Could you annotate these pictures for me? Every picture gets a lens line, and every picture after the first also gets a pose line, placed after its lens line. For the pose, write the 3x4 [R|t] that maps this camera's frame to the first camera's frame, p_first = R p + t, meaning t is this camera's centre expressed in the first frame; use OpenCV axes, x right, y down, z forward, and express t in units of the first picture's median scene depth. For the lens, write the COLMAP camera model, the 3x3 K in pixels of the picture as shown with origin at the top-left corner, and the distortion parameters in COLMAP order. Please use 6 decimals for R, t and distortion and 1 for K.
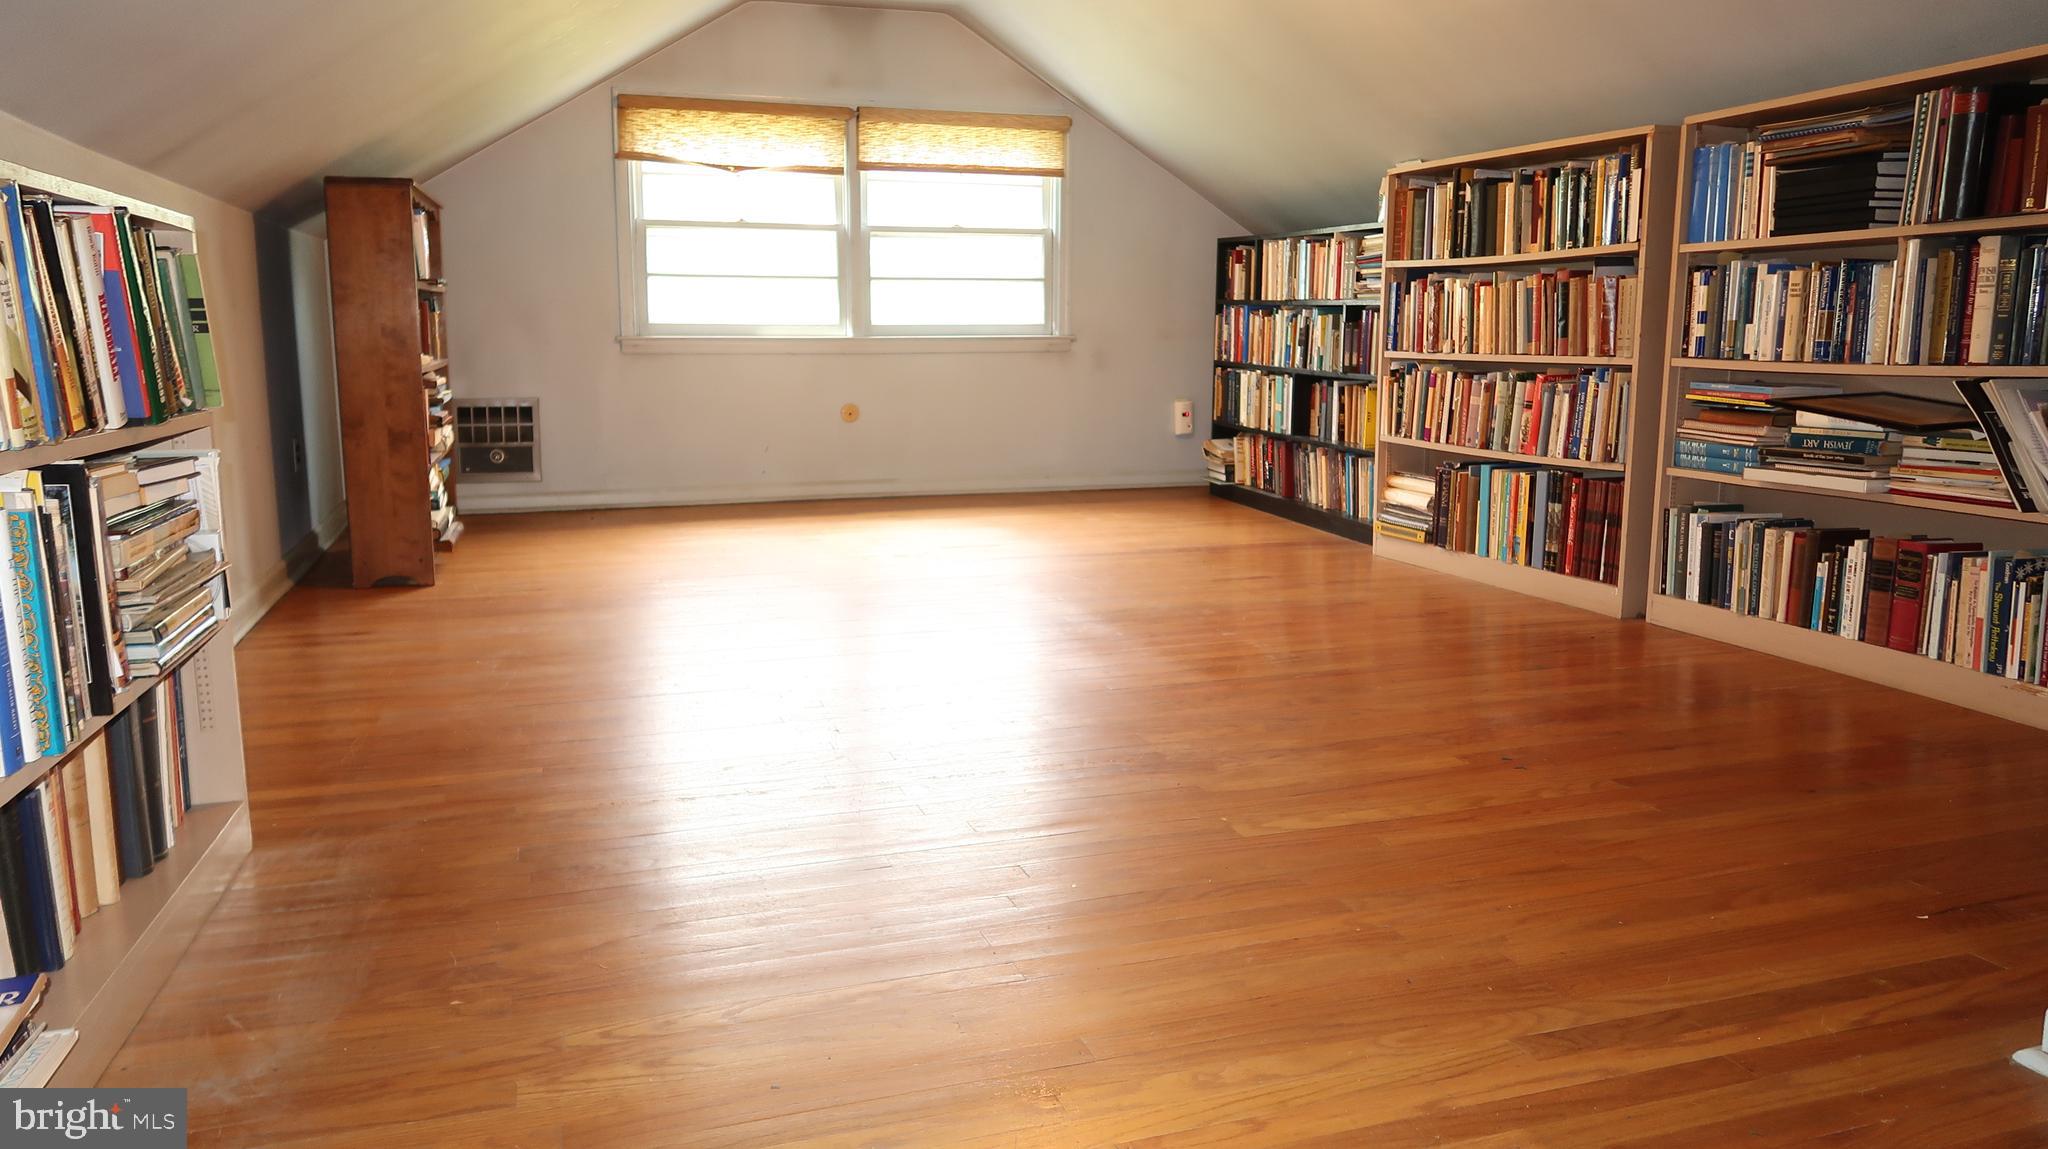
lens RADIAL K [[1437.2, 0, 1024.0], [0, 1437.2, 574.5], [0, 0, 1]] dist [0.000607, 0.001408]
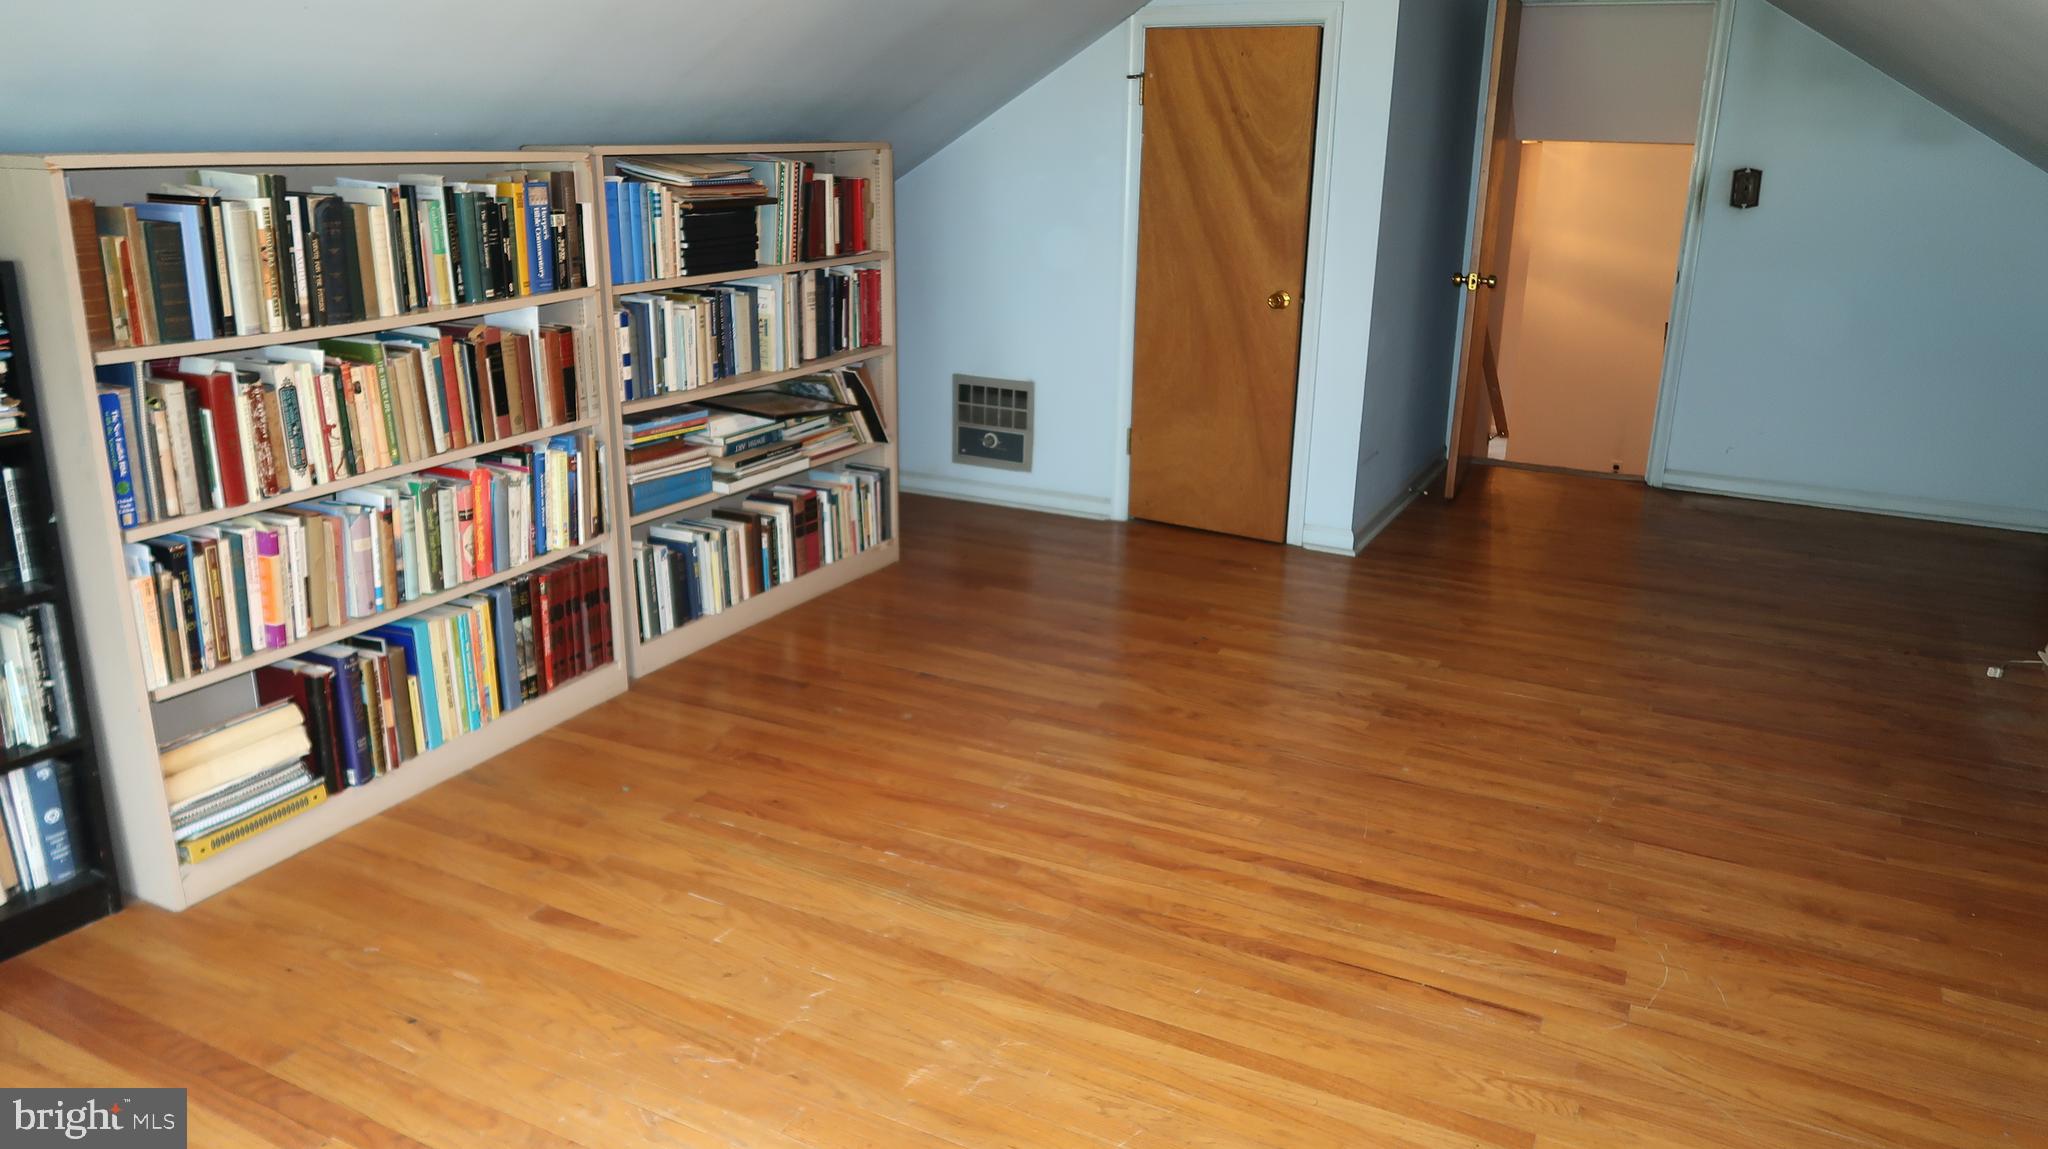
lens RADIAL K [[1437.2, 0, 1024.0], [0, 1437.2, 574.5], [0, 0, 1]] dist [0.000607, 0.001408]
pose [[-0.700296, -0.229049, 0.676108, -0.391461], [0.101237, 0.905686, 0.411684, -0.411773], [-0.706638, 0.356748, -0.611060, 1.430246]]
